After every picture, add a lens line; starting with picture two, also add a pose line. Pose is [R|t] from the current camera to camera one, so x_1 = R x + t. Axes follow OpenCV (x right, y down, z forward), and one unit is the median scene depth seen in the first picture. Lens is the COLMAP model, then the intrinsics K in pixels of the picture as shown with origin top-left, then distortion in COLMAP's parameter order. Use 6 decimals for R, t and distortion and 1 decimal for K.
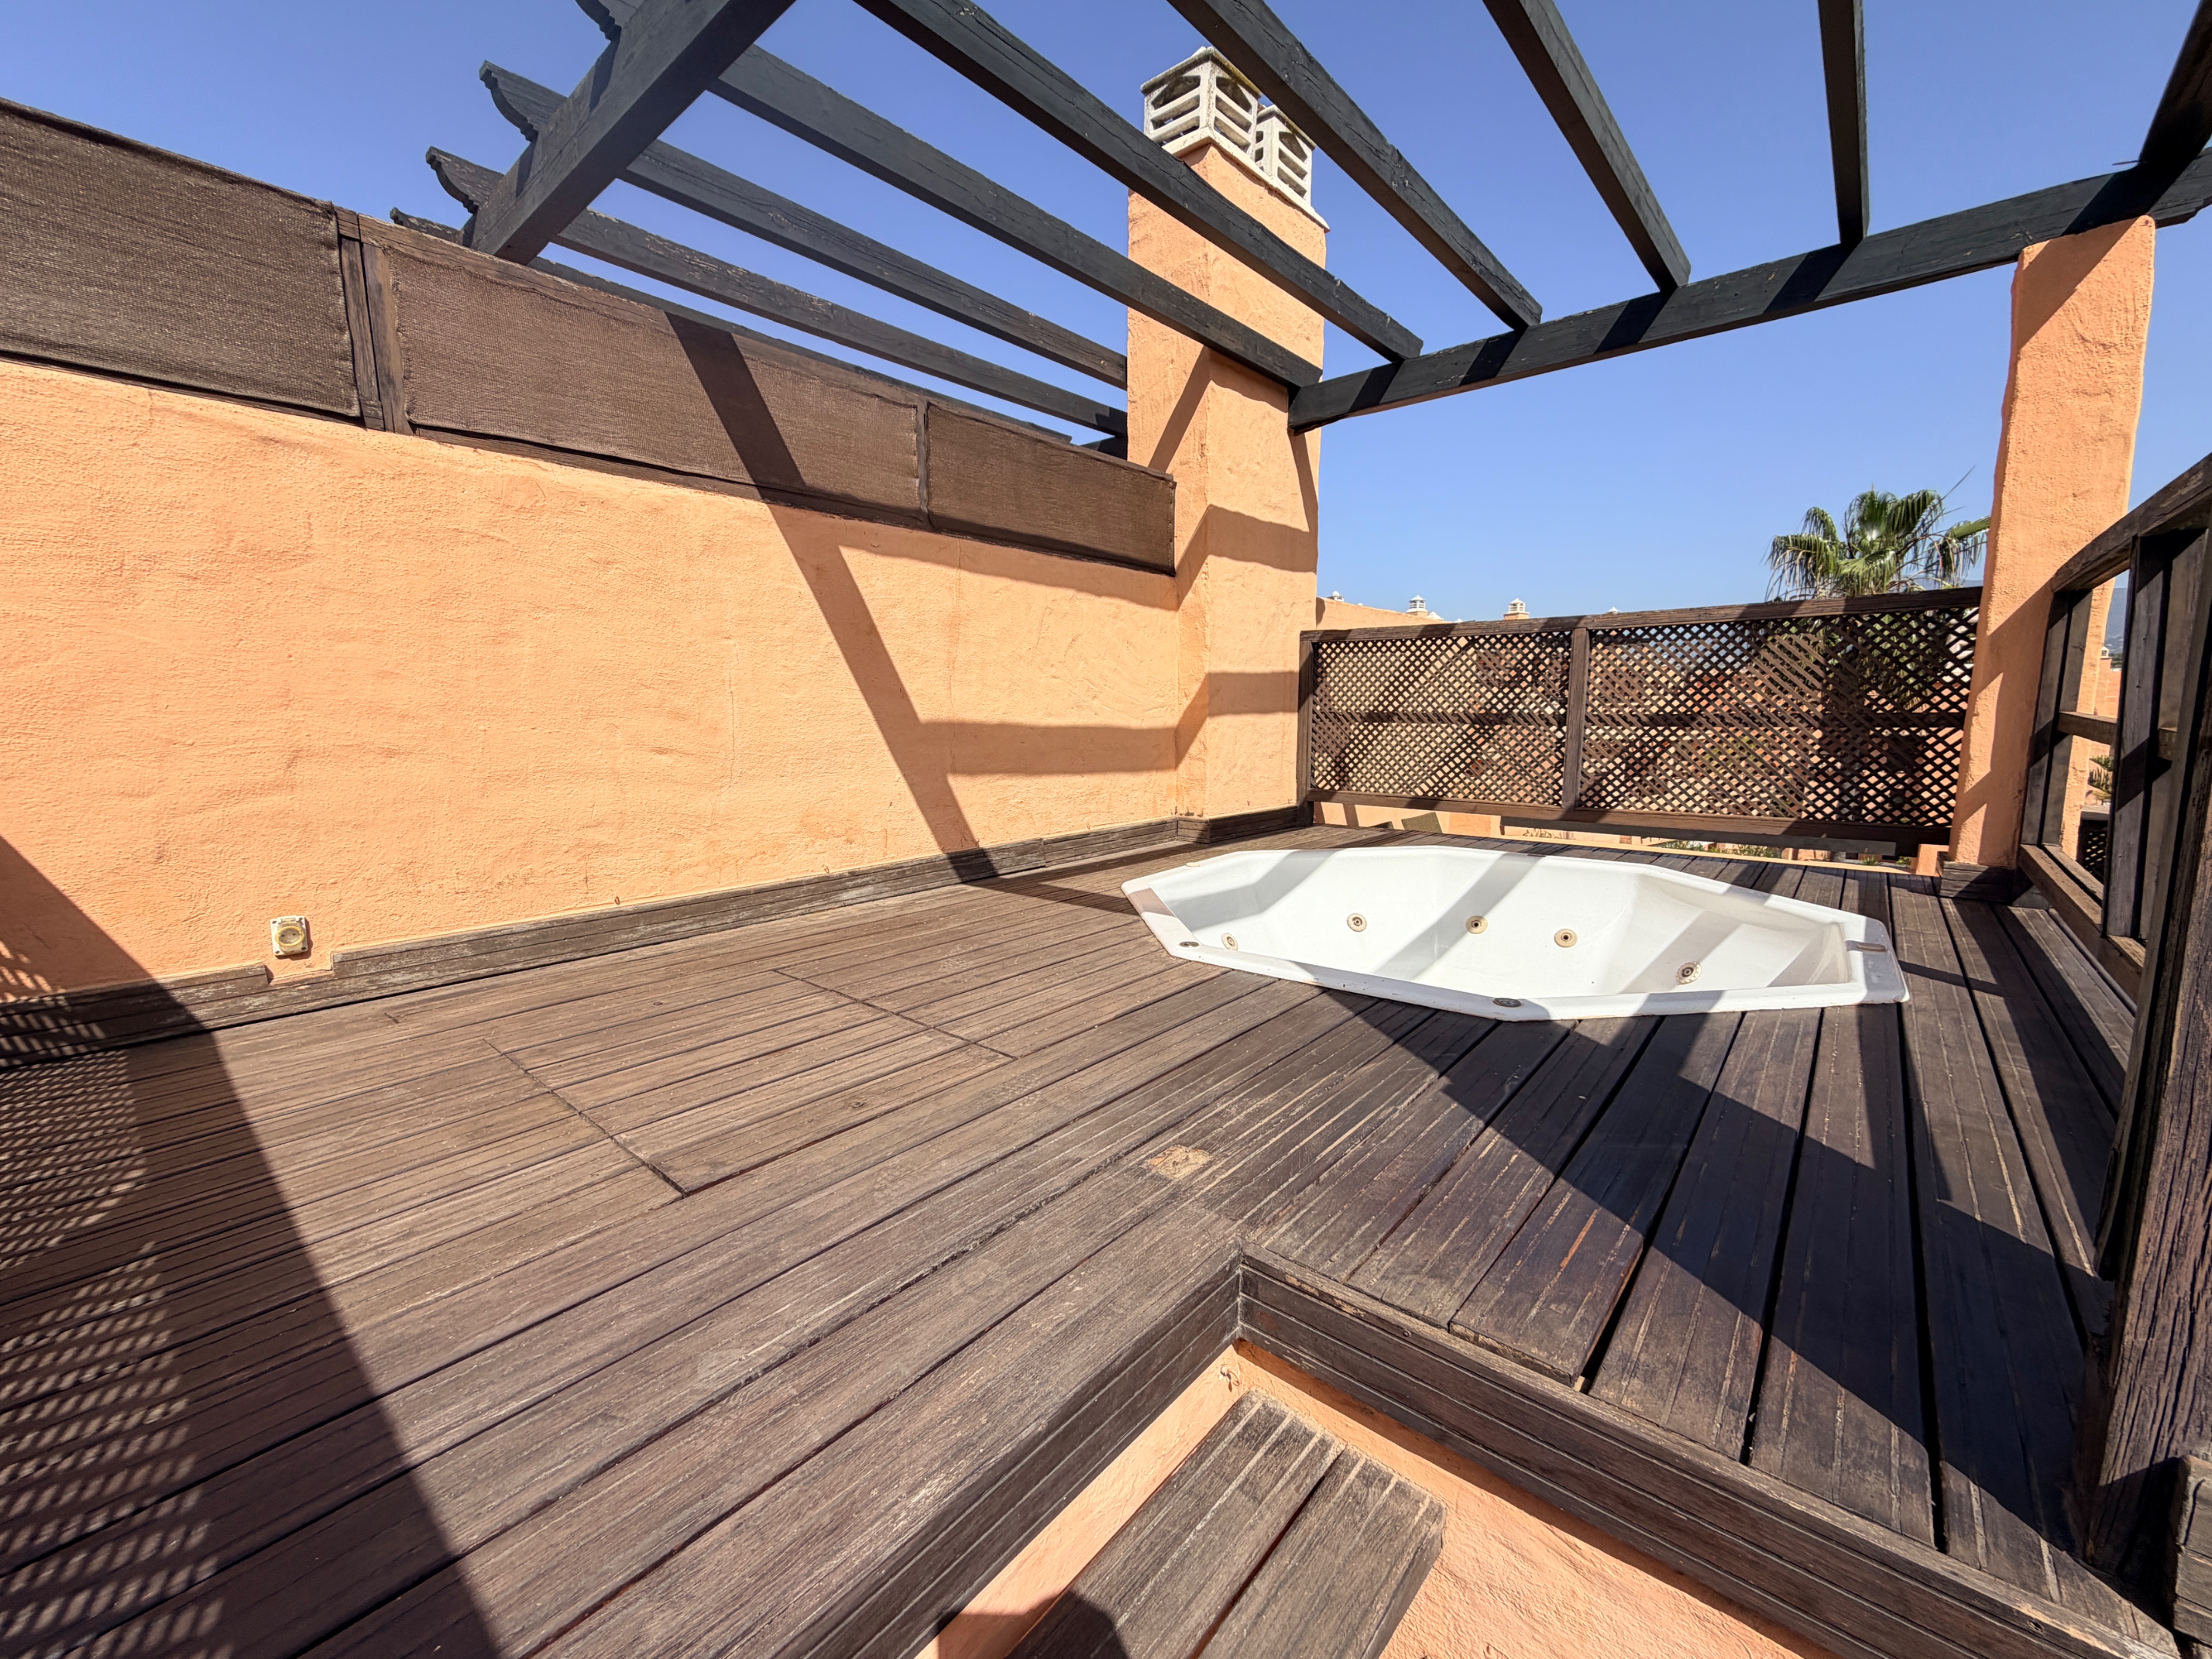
lens RADIAL K [[887.5, 0, 1103.3], [0, 887.5, 826.2], [0, 0, 1]] dist [0.004327, -0.000887]
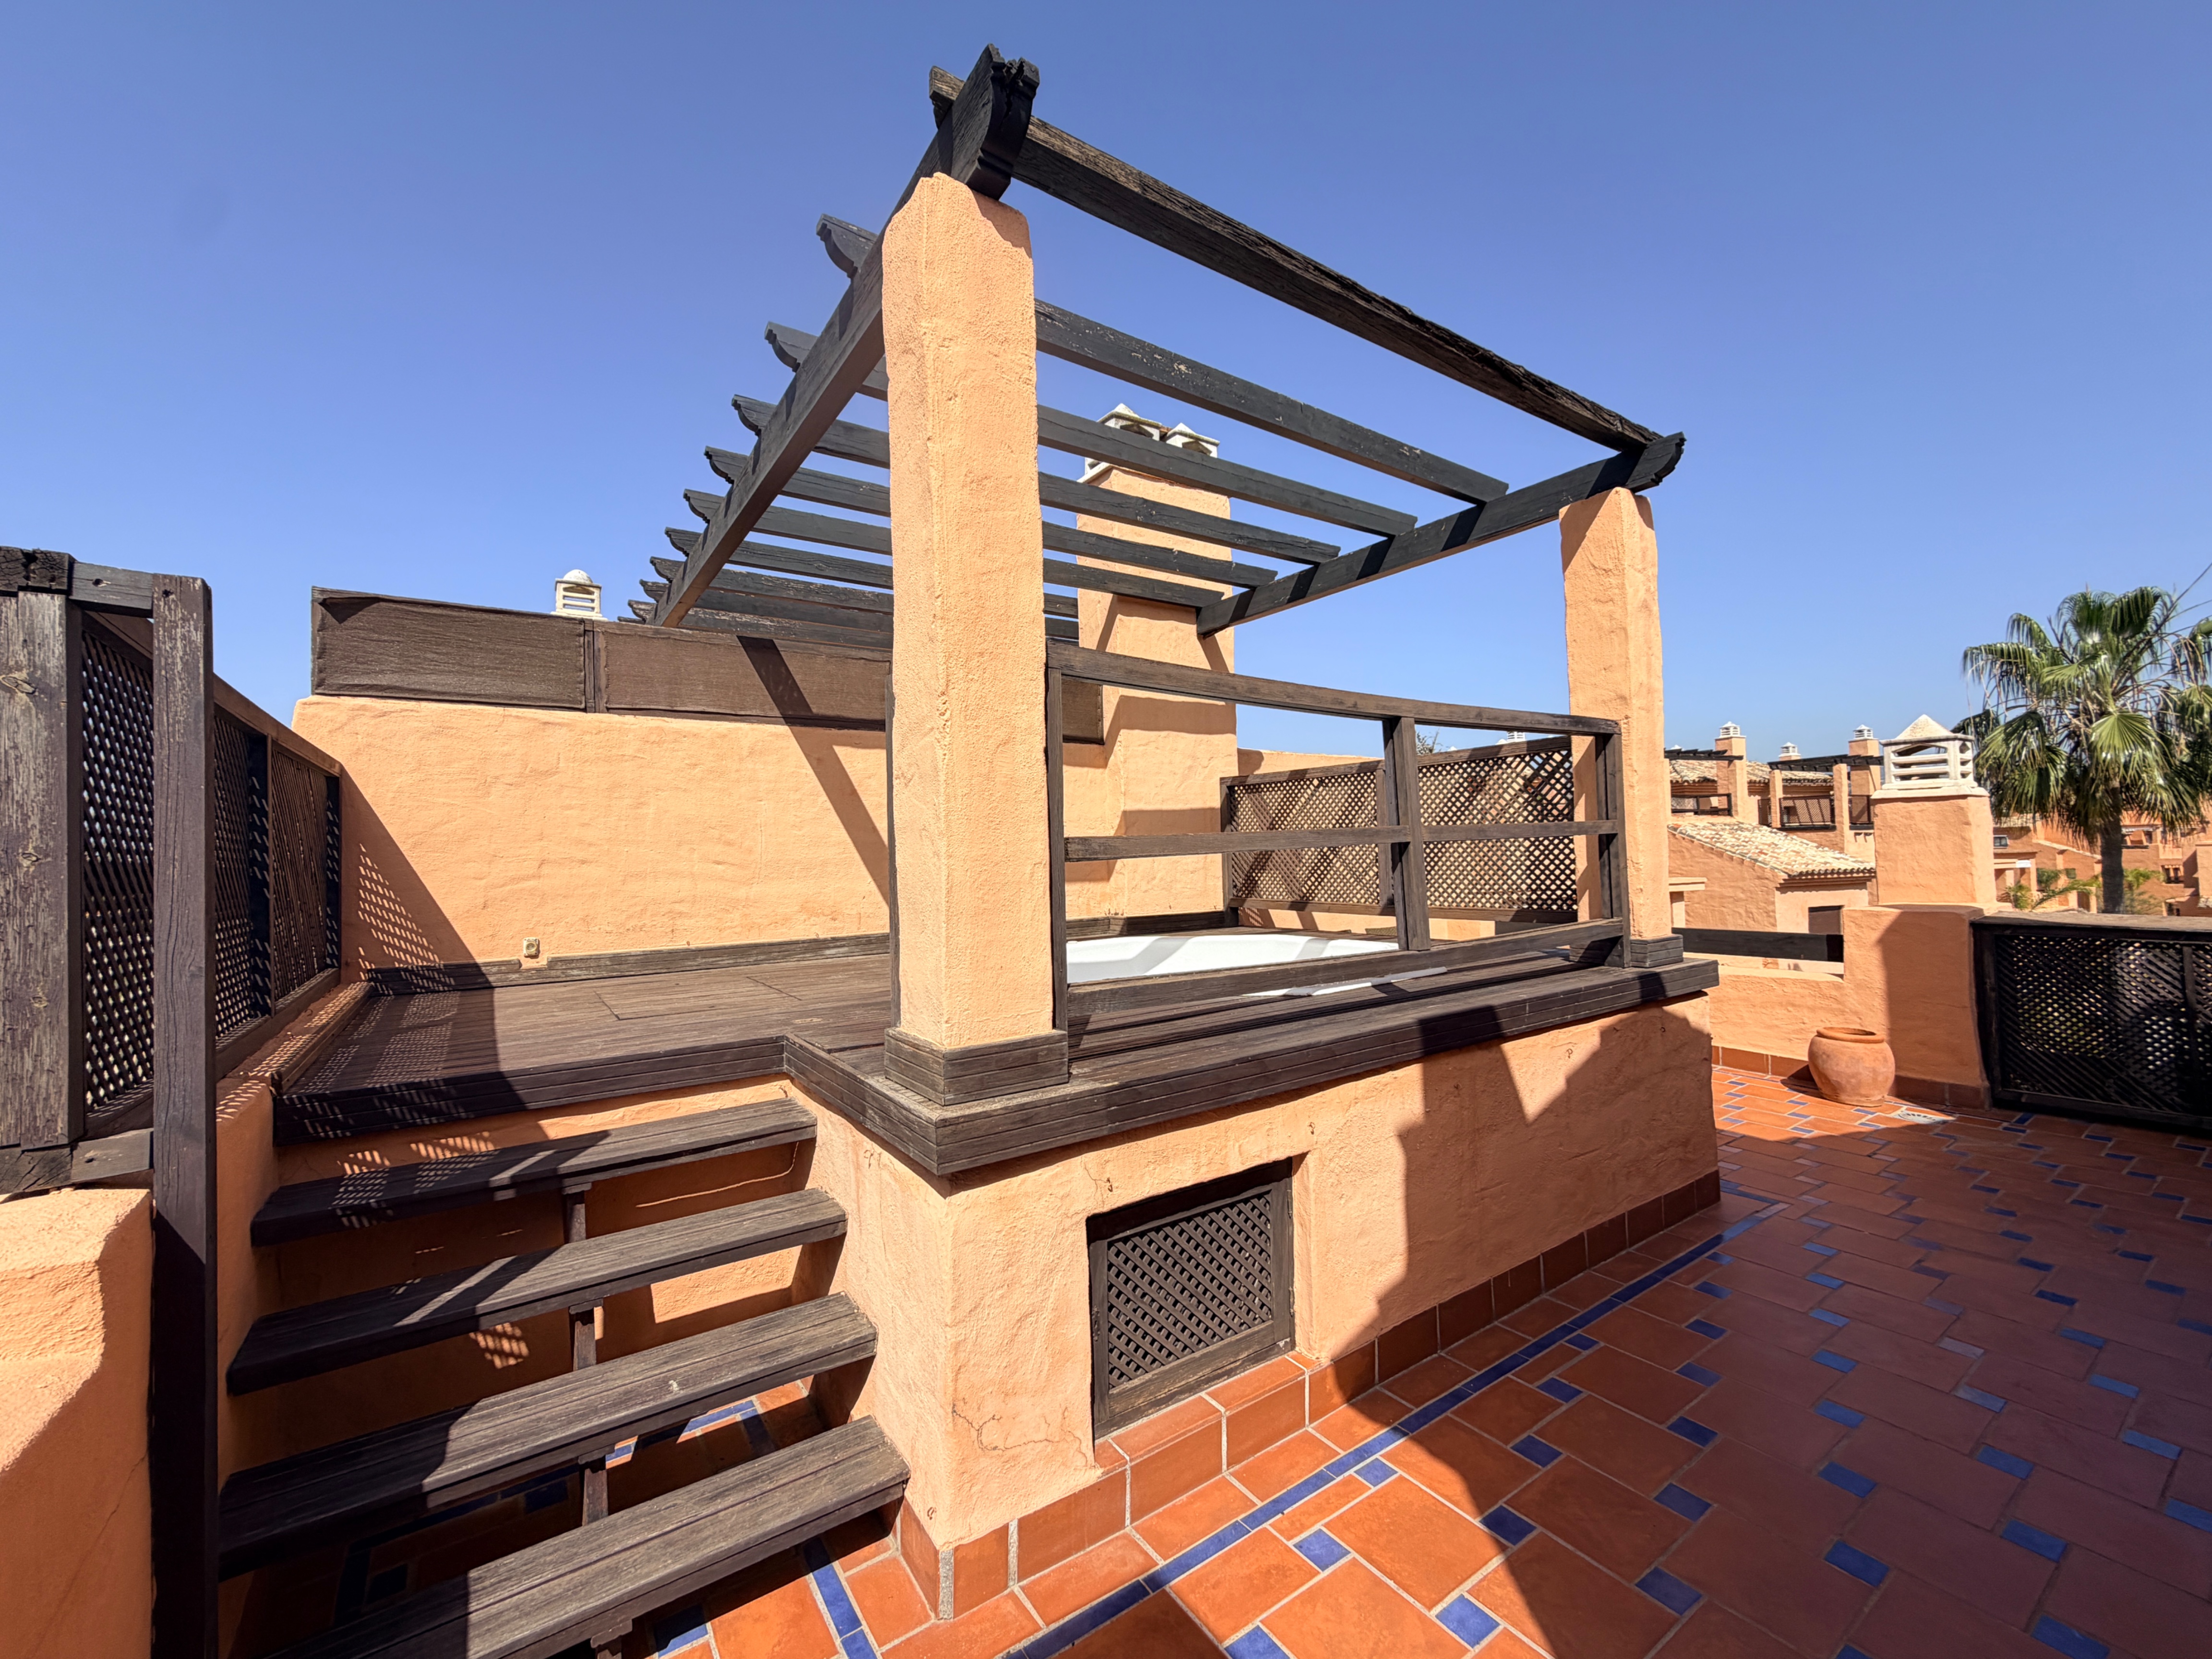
lens RADIAL K [[887.5, 0, 1105.4], [0, 887.5, 830.6], [0, 0, 1]] dist [0.004327, -0.000887]
pose [[0.967502, -0.026104, -0.251511, 0.696855], [-0.013370, 0.987985, -0.153973, 0.114658], [0.252509, 0.152332, 0.955528, -0.528443]]
